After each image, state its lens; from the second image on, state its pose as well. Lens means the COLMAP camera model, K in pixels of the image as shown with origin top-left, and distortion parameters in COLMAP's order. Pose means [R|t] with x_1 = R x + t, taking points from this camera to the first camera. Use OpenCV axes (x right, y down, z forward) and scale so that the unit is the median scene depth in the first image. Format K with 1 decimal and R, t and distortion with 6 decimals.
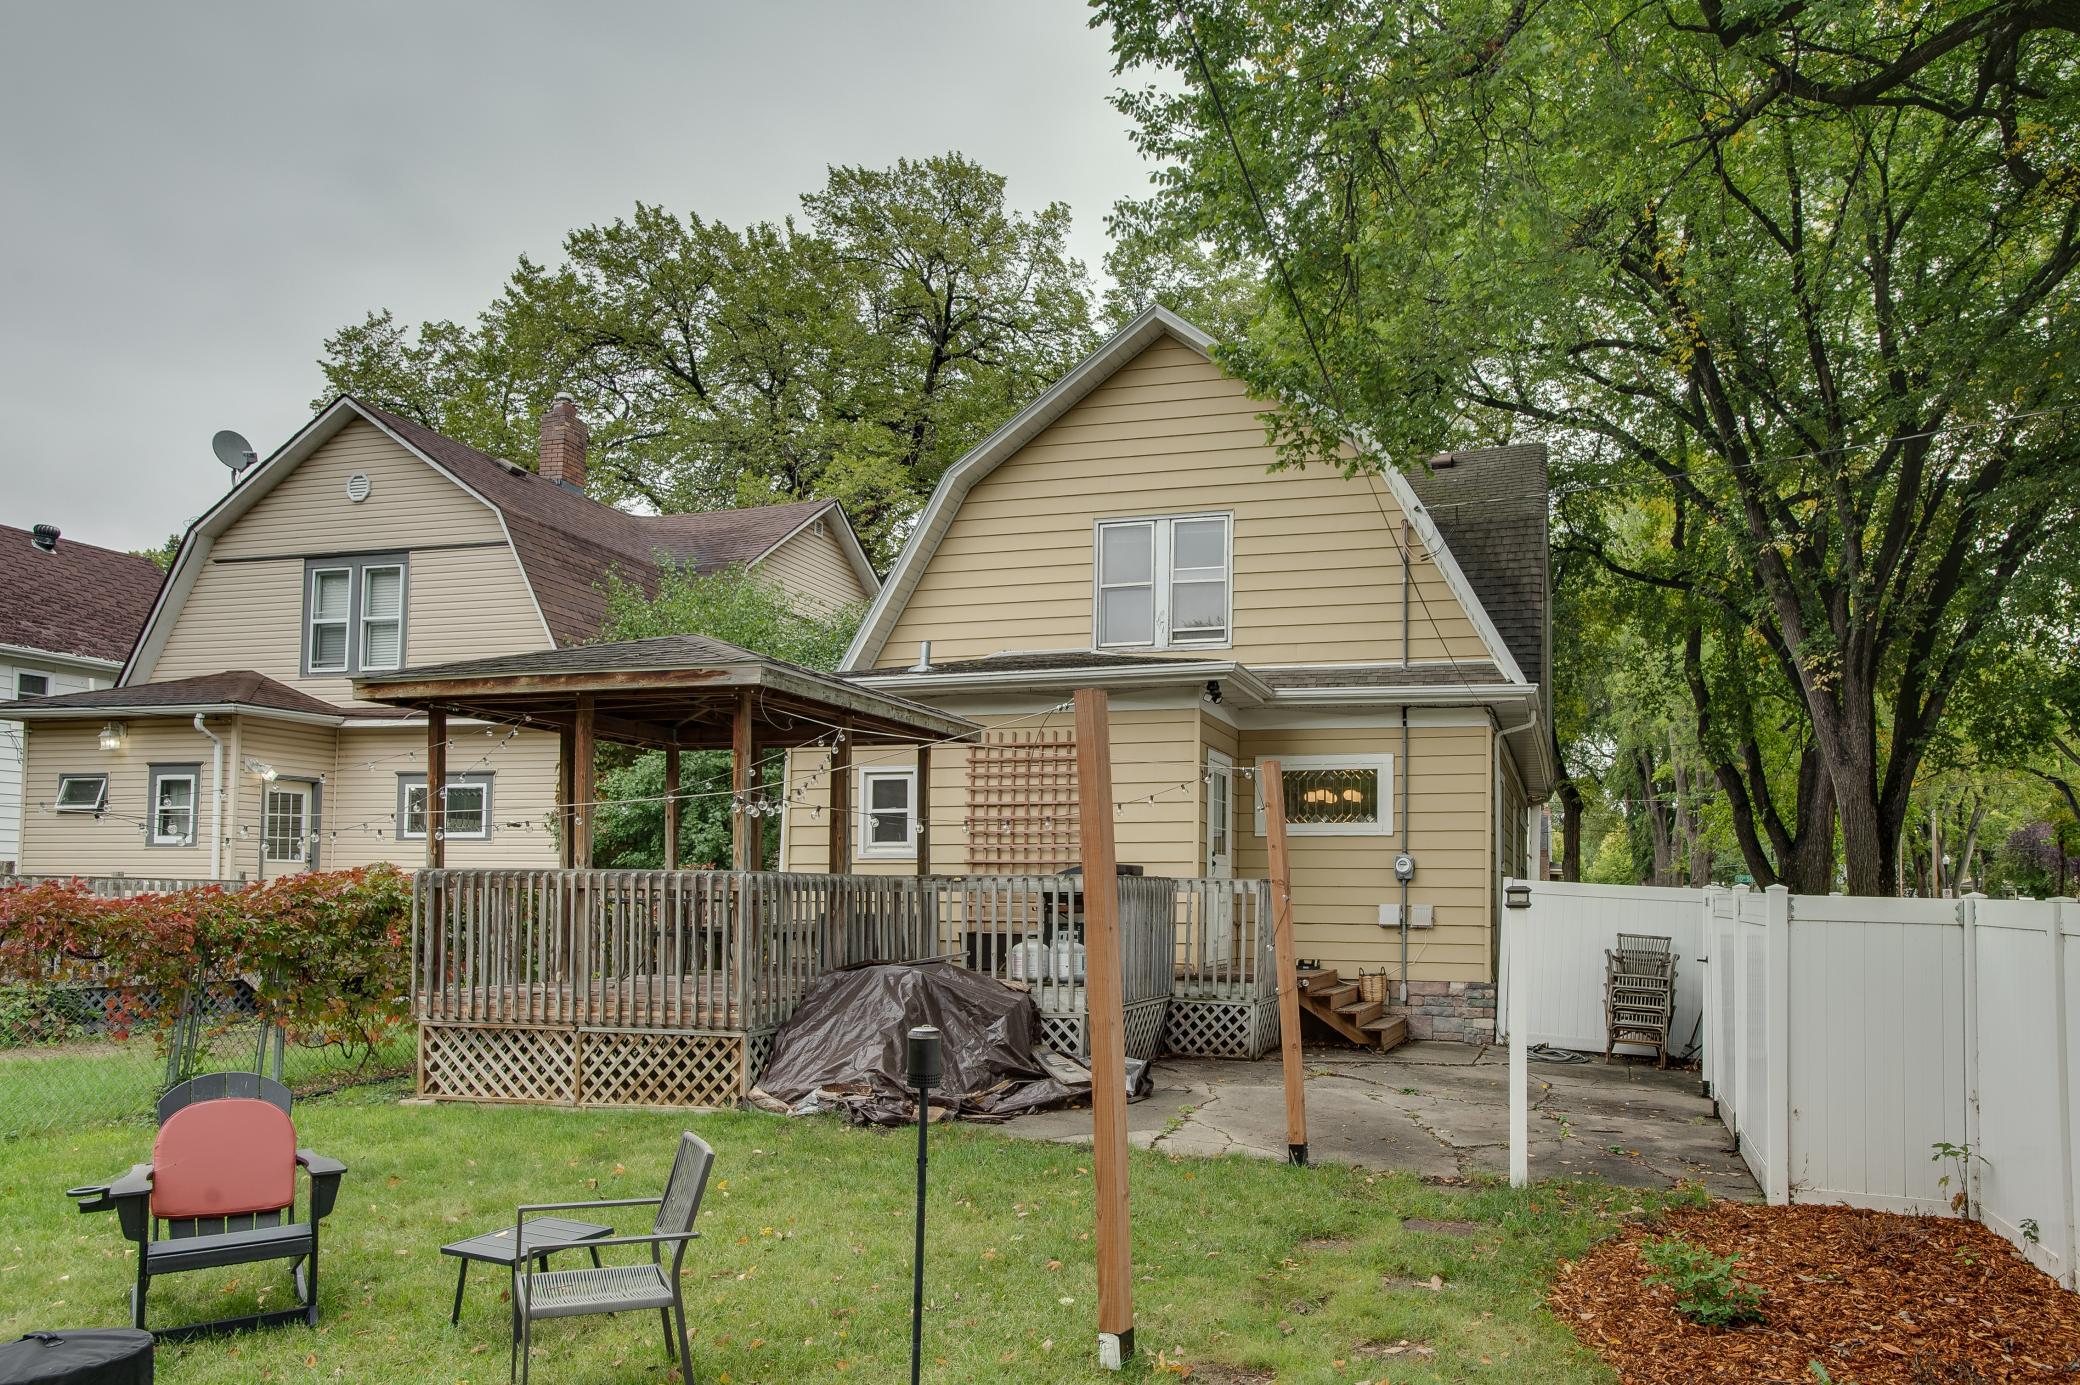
lens RADIAL K [[1462.8, 0, 1197.6], [0, 1462.8, 844.9], [0, 0, 1]] dist [-0.049112, 0.002710]
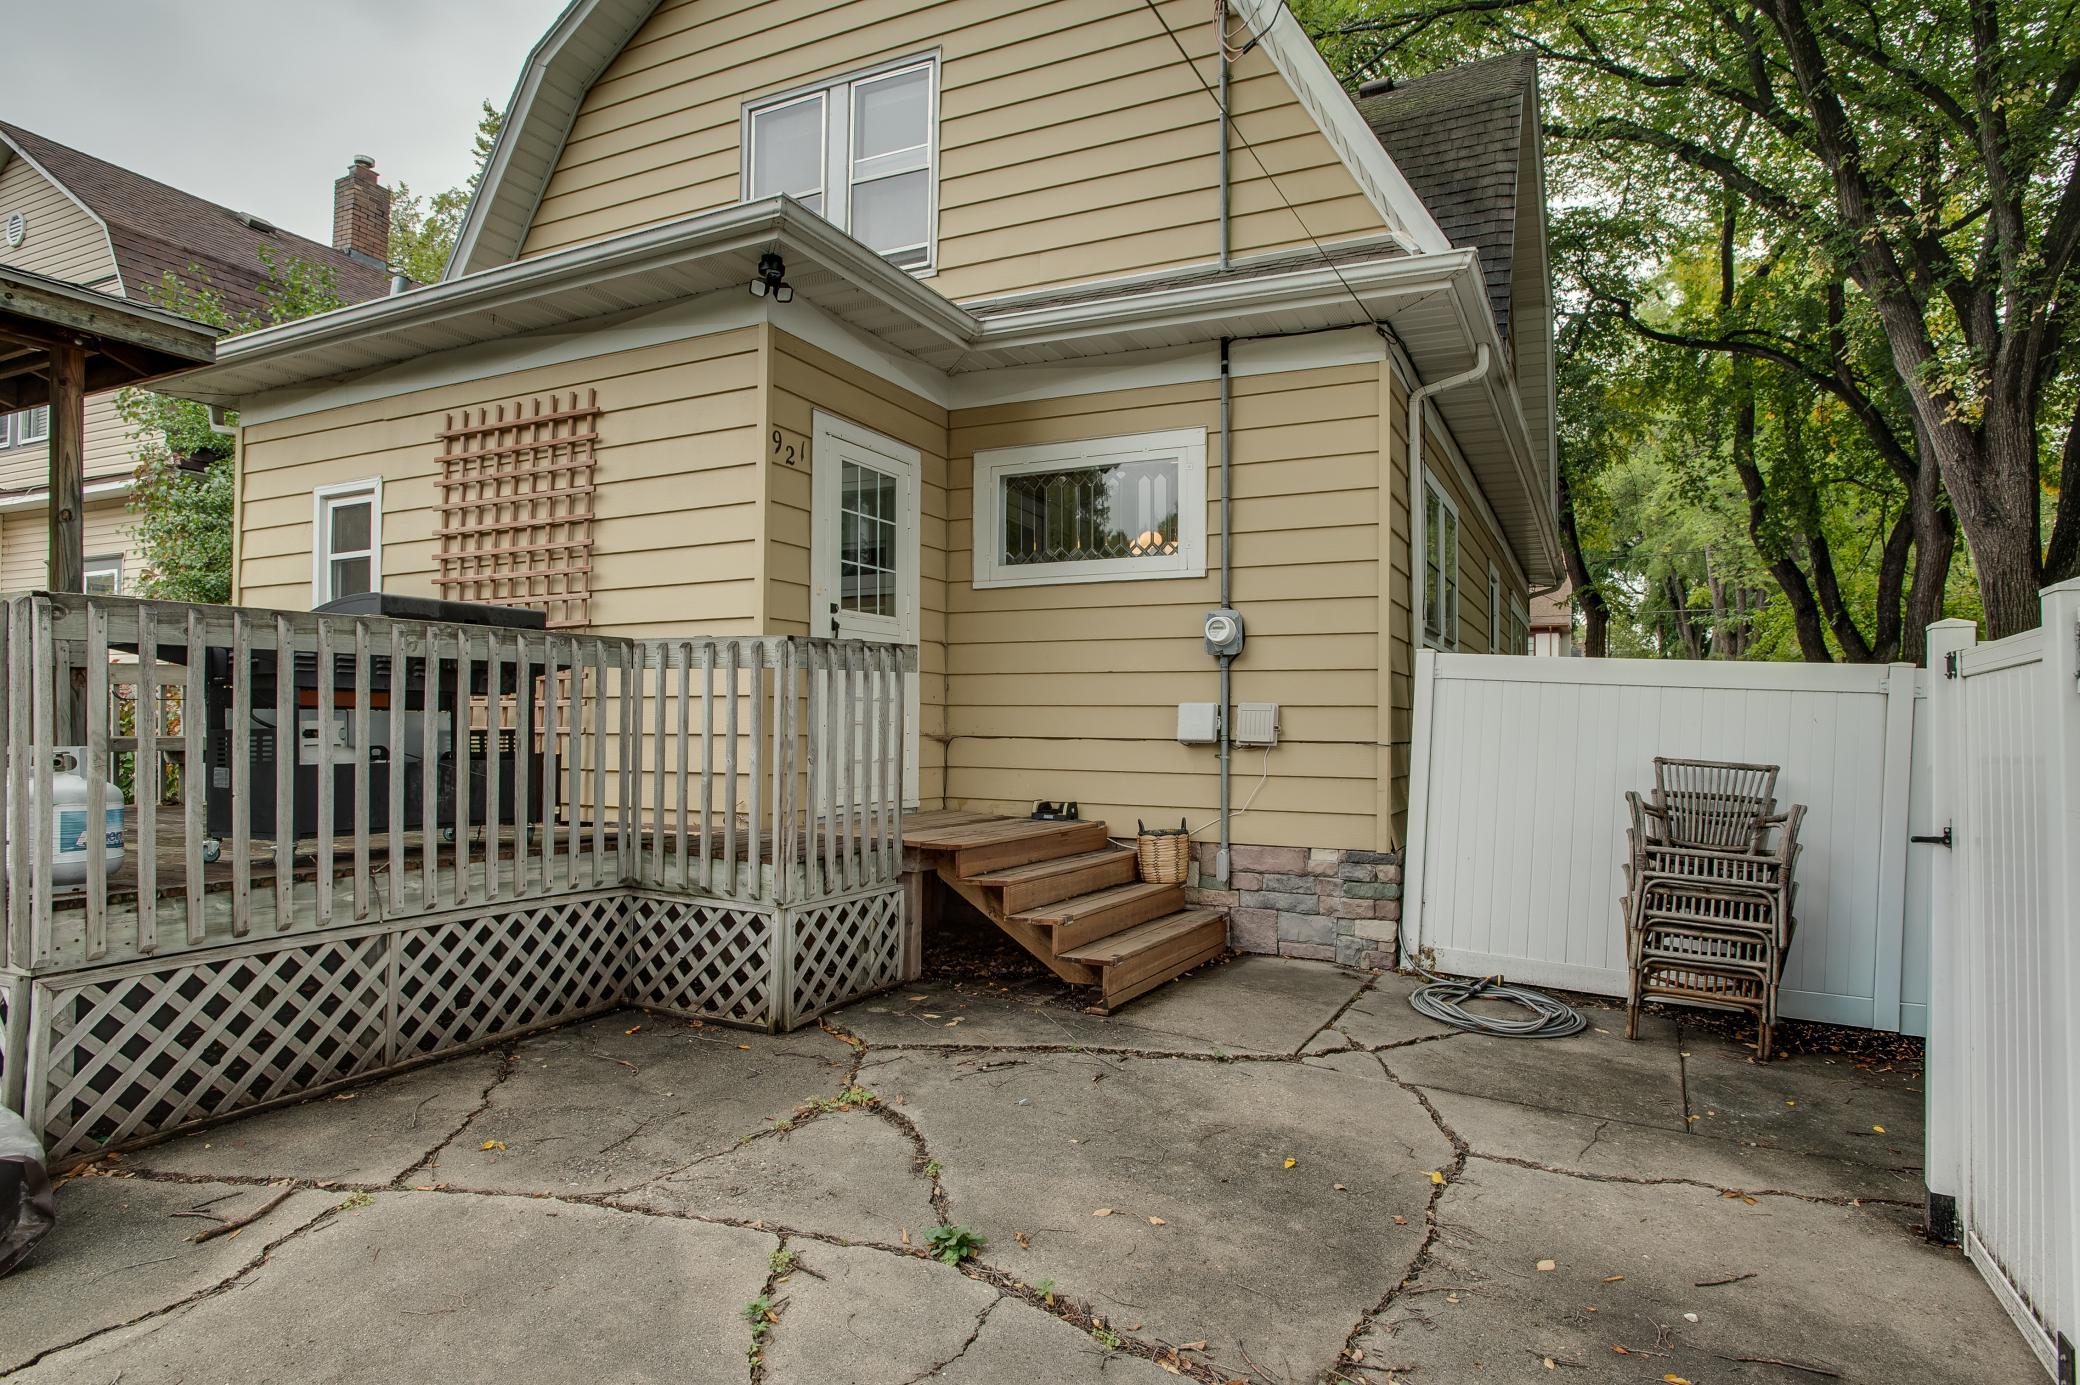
lens RADIAL K [[1079.4, 0, 1035.8], [0, 1079.4, 715.7], [0, 0, 1]] dist [-0.061156, 0.022516]
pose [[0.970440, -0.004660, -0.241297, 0.169419], [0.010765, 0.999654, 0.023990, 0.035136], [0.241102, -0.025878, 0.970155, 0.595596]]
